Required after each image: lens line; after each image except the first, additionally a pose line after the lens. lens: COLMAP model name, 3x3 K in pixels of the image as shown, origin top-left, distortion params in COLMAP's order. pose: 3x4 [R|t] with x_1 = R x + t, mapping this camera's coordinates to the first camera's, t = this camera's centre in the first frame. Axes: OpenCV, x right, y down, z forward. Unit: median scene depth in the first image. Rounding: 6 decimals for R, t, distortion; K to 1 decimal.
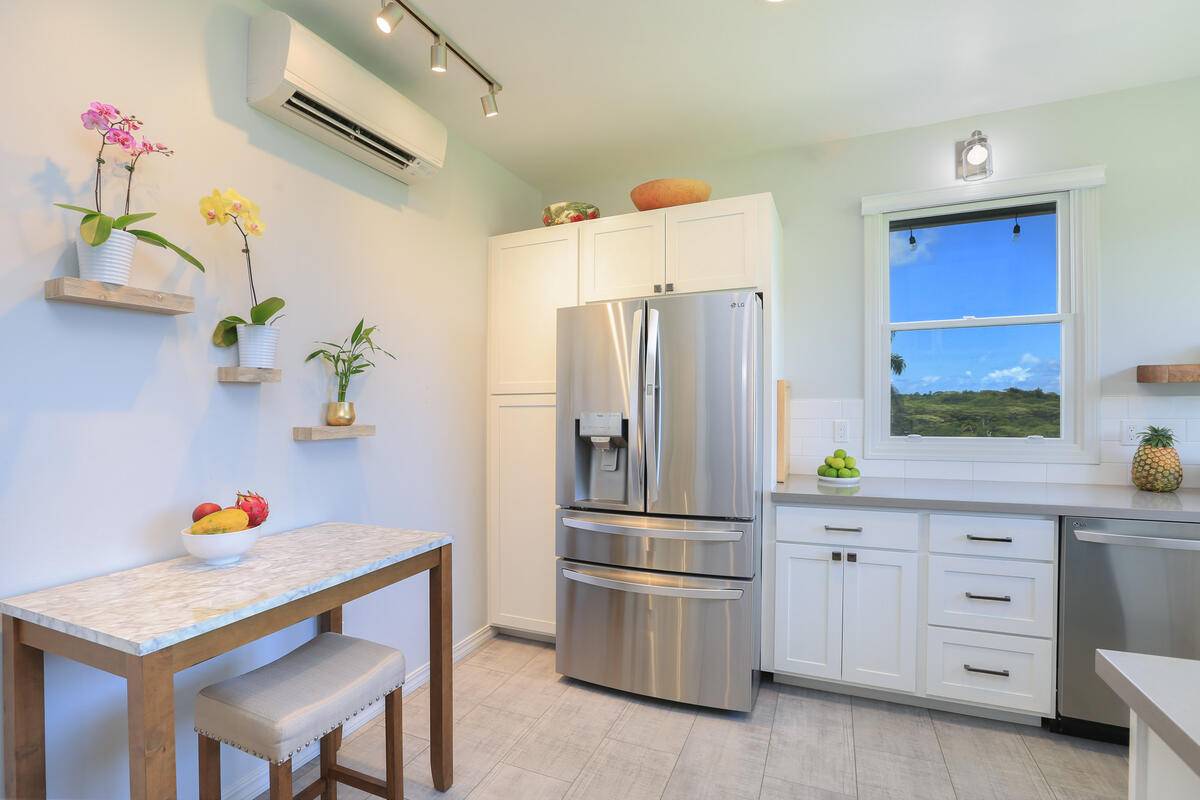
lens RADIAL K [[570.5, 0, 591.7], [0, 570.5, 405.7], [0, 0, 1]] dist [0.002495, 0.000298]
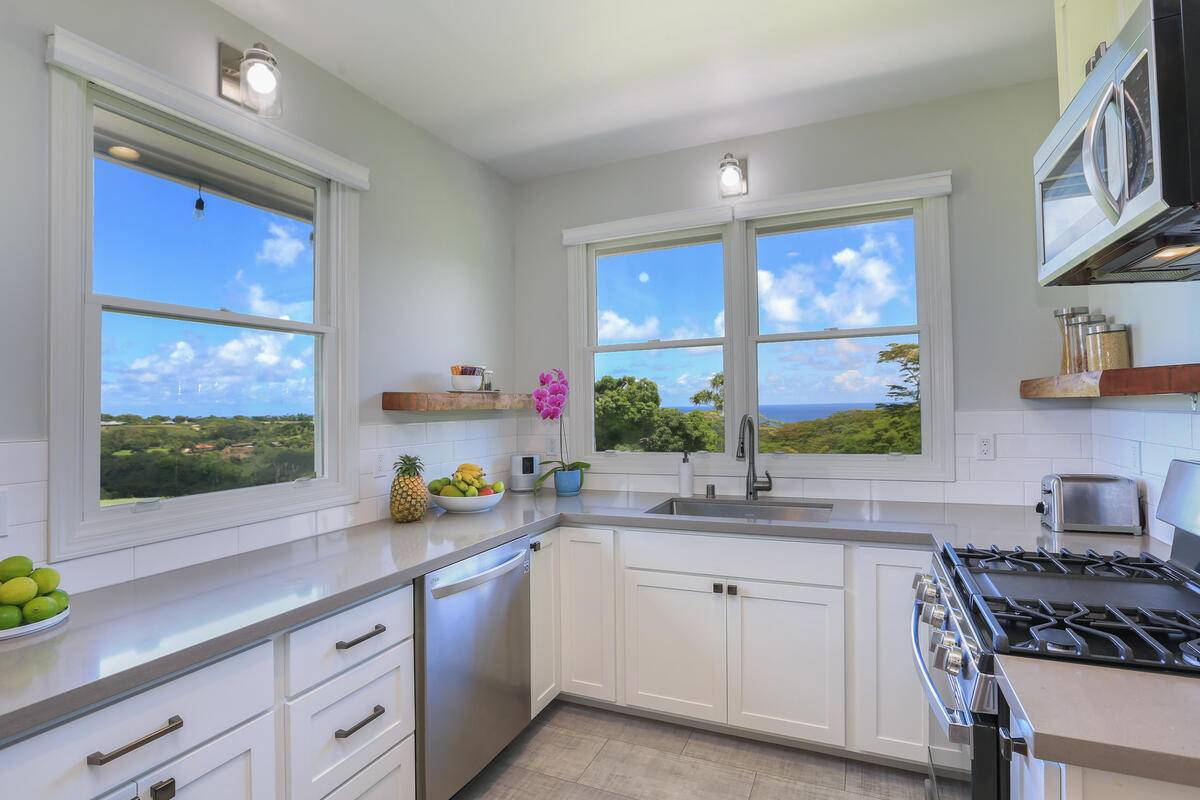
lens RADIAL K [[586.3, 0, 632.8], [0, 586.3, 402.4], [0, 0, 1]] dist [-0.014979, 0.001084]
pose [[0.026457, 0.012050, 0.999577, -0.005828], [0.026457, 0.999569, -0.012750, -0.030401], [-0.999300, 0.026783, 0.026126, 0.571177]]
